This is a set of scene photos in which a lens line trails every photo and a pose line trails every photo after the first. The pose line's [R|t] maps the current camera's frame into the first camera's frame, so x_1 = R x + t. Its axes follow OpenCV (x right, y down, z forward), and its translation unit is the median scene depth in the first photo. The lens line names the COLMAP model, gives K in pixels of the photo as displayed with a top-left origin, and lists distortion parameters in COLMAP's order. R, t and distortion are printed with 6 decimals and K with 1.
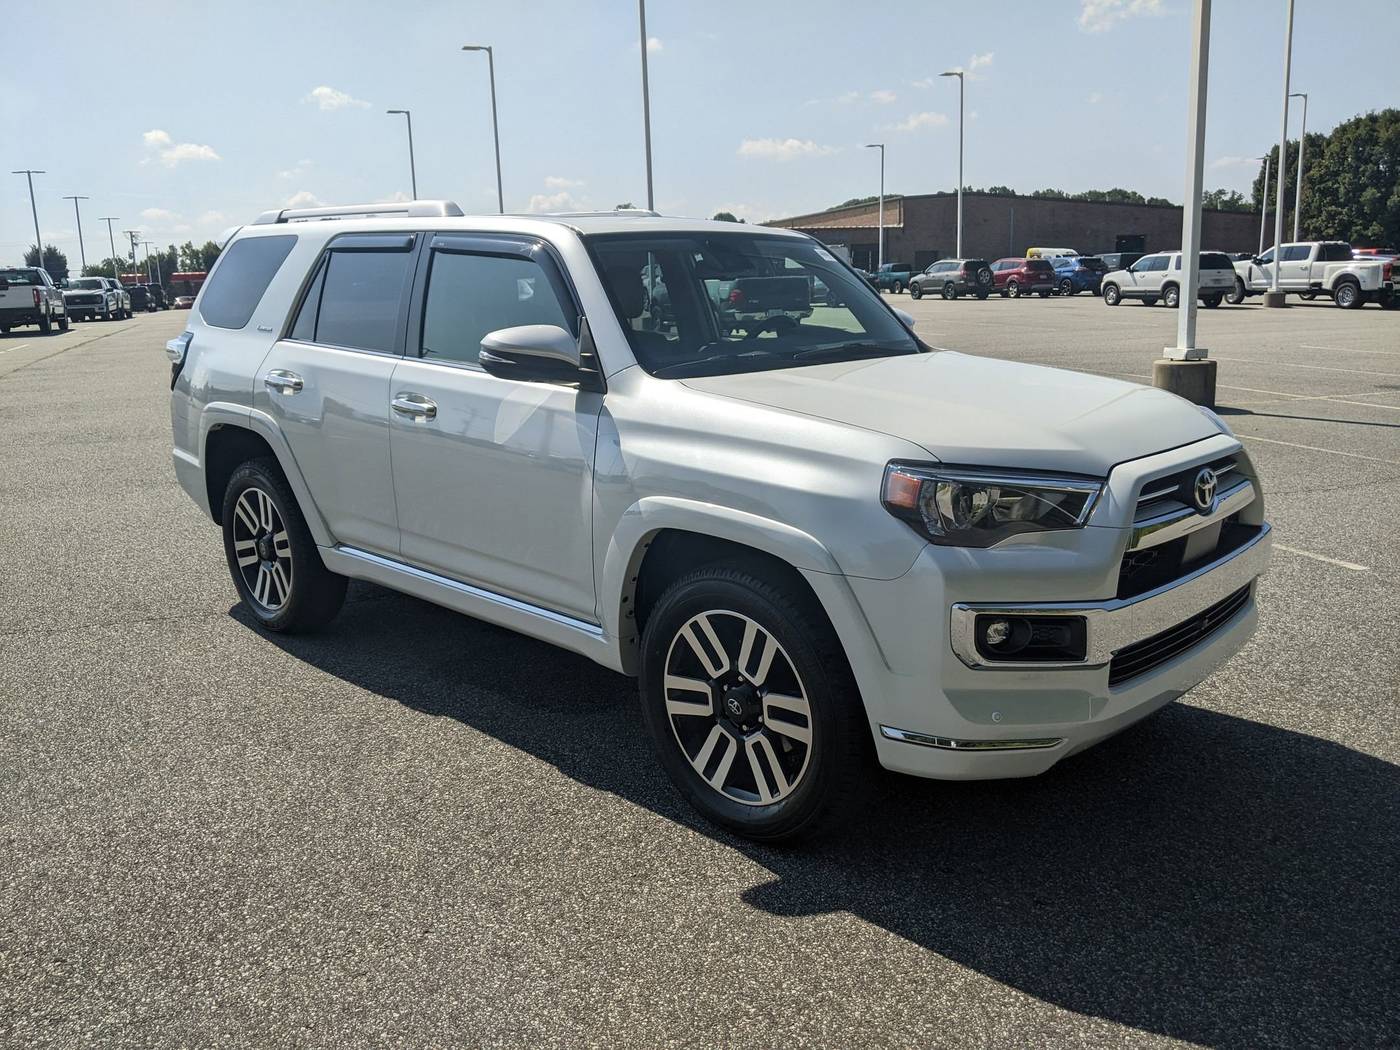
lens RADIAL K [[1172.5, 0, 694.3], [0, 1172.5, 508.9], [0, 0, 1]] dist [0.035980, -0.083454]
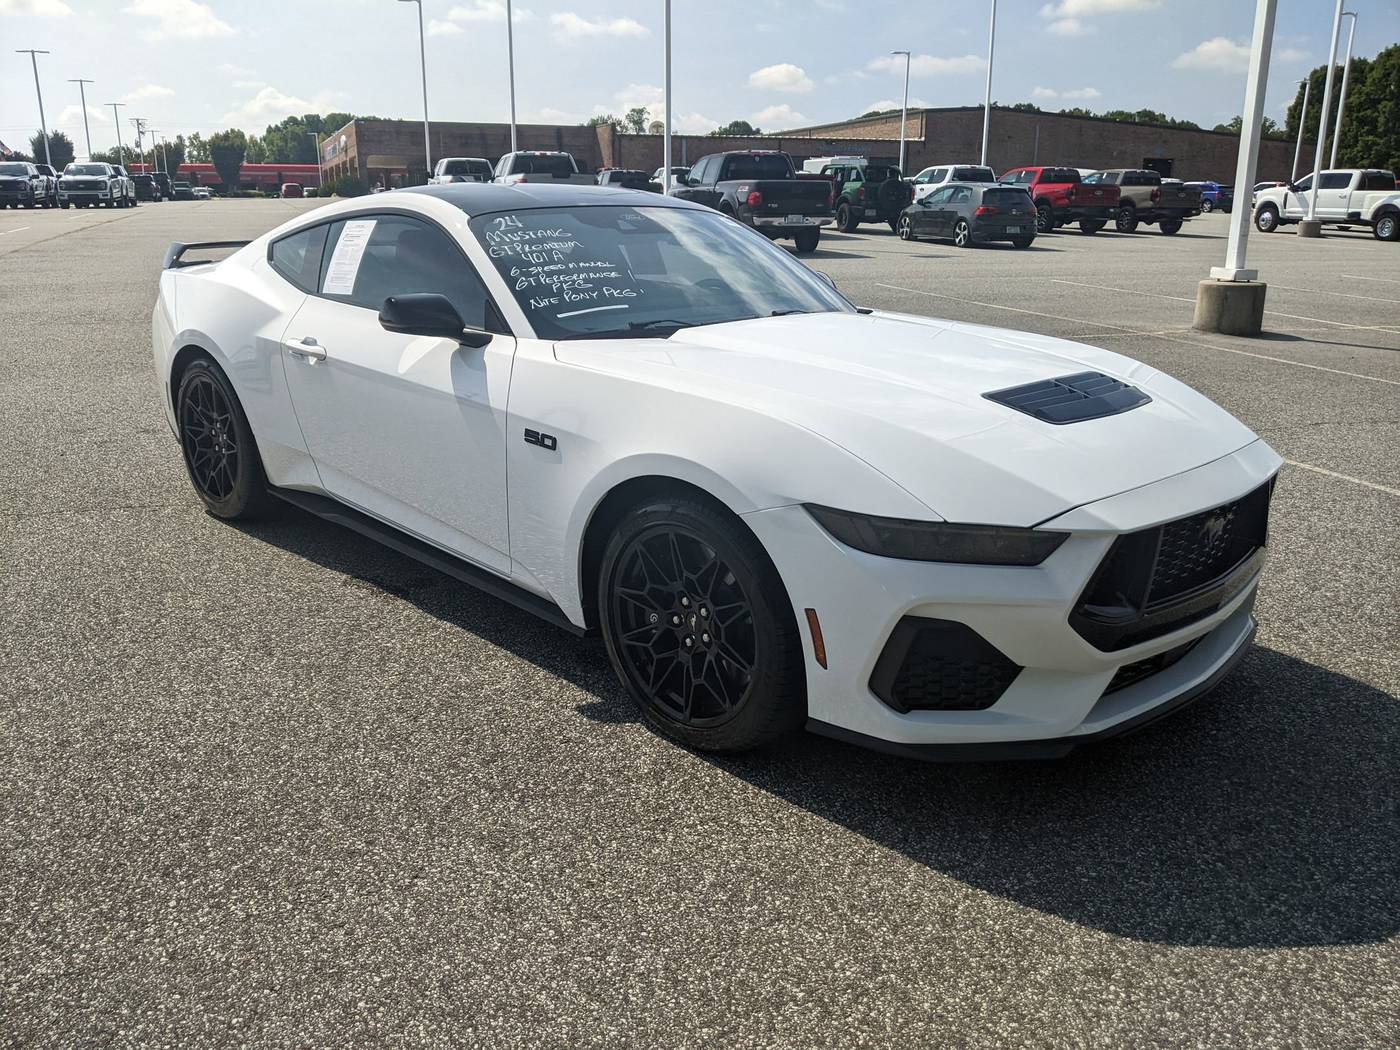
lens RADIAL K [[1164.2, 0, 674.1], [0, 1164.2, 525.8], [0, 0, 1]] dist [0.047622, -0.091336]
pose [[0.999034, 0.041155, -0.015417, -0.007713], [-0.039660, 0.995401, 0.087202, 0.004612], [0.018935, -0.086506, 0.996071, 0.036851]]
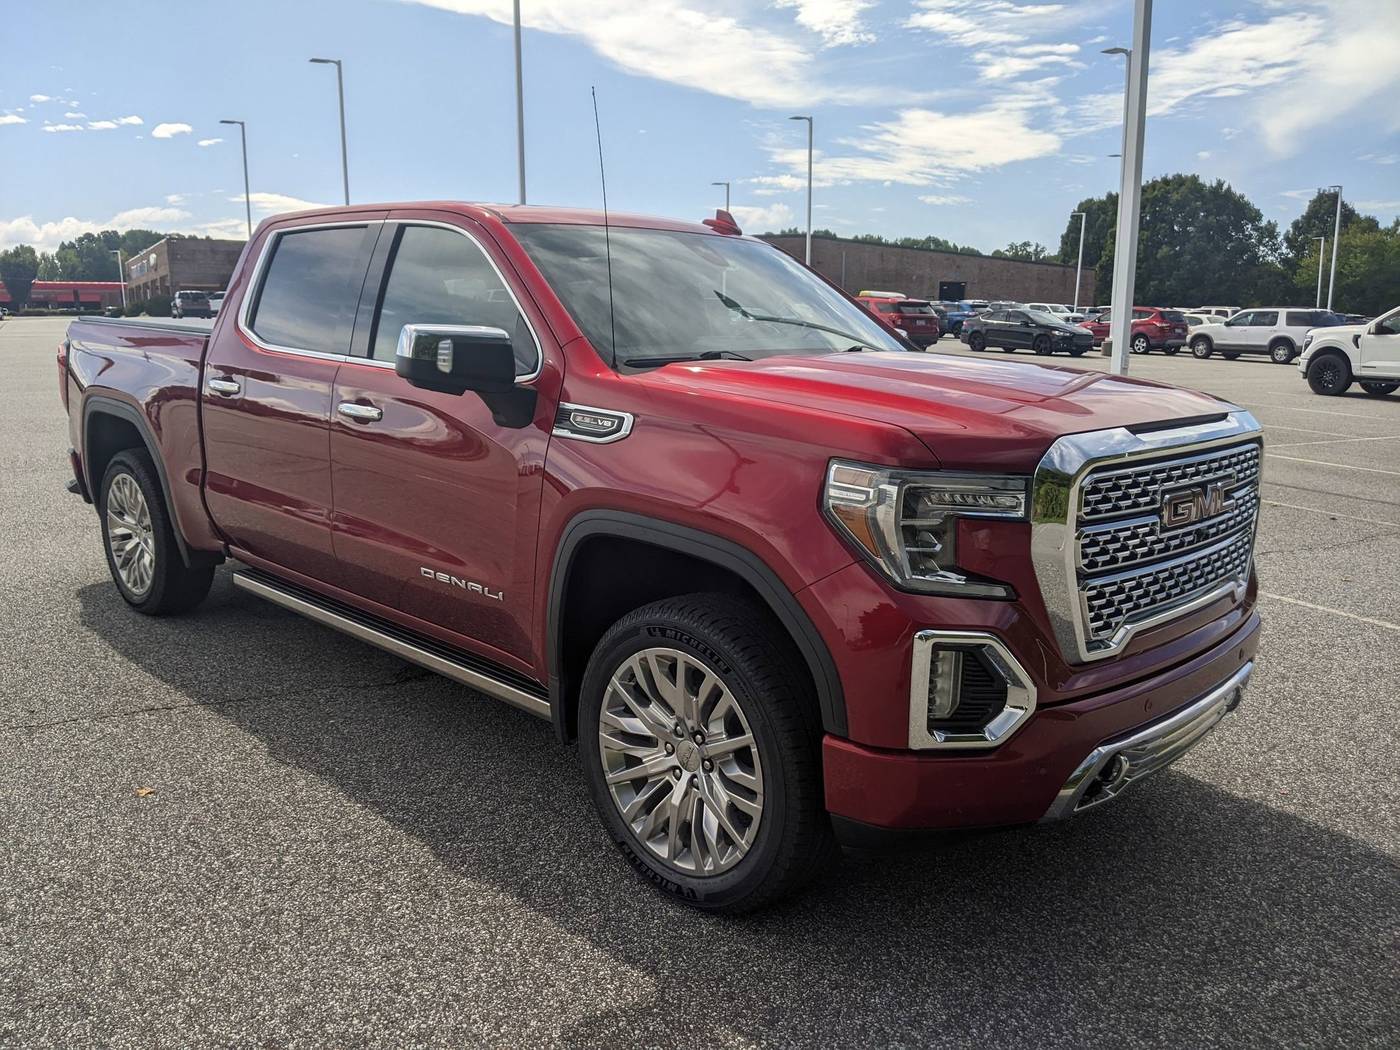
lens RADIAL K [[1157.9, 0, 683.3], [0, 1157.9, 526.4], [0, 0, 1]] dist [0.052393, -0.106993]
pose [[0.990065, 0.010411, 0.140222, -0.087406], [-0.009121, 0.999910, -0.009840, -0.012425], [-0.140312, 0.008463, 0.990071, 0.057030]]
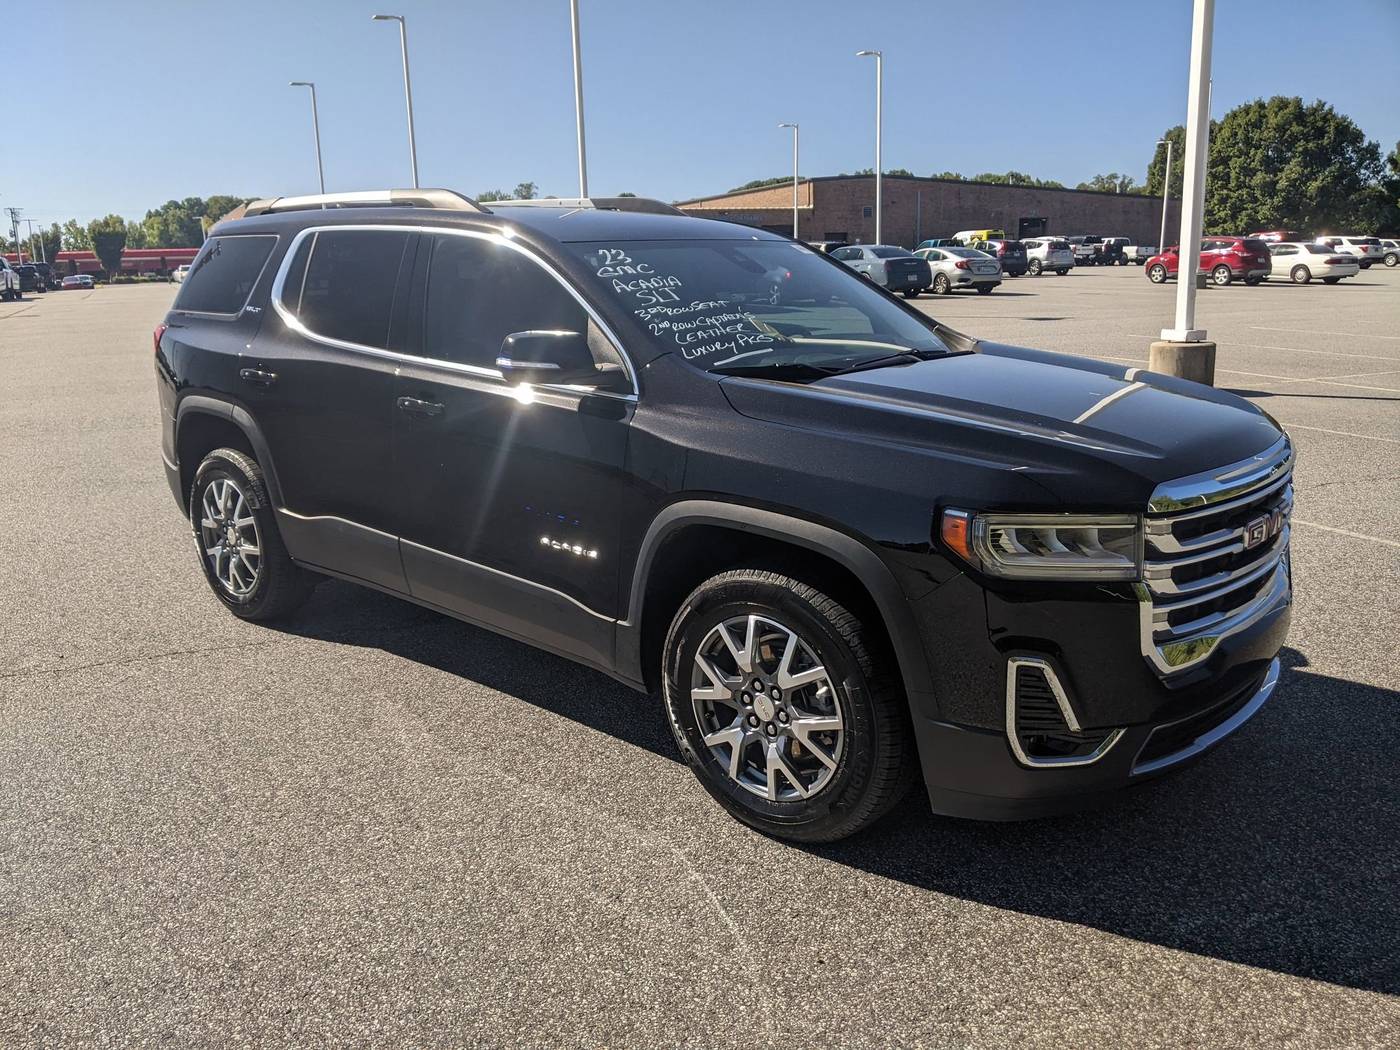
lens RADIAL K [[1157.9, 0, 683.3], [0, 1157.9, 526.4], [0, 0, 1]] dist [0.052393, -0.106993]
pose [[0.997314, -0.013309, 0.072030, -0.064755], [0.011004, 0.999417, 0.032306, -0.008785], [-0.072418, -0.031427, 0.996879, 0.056452]]
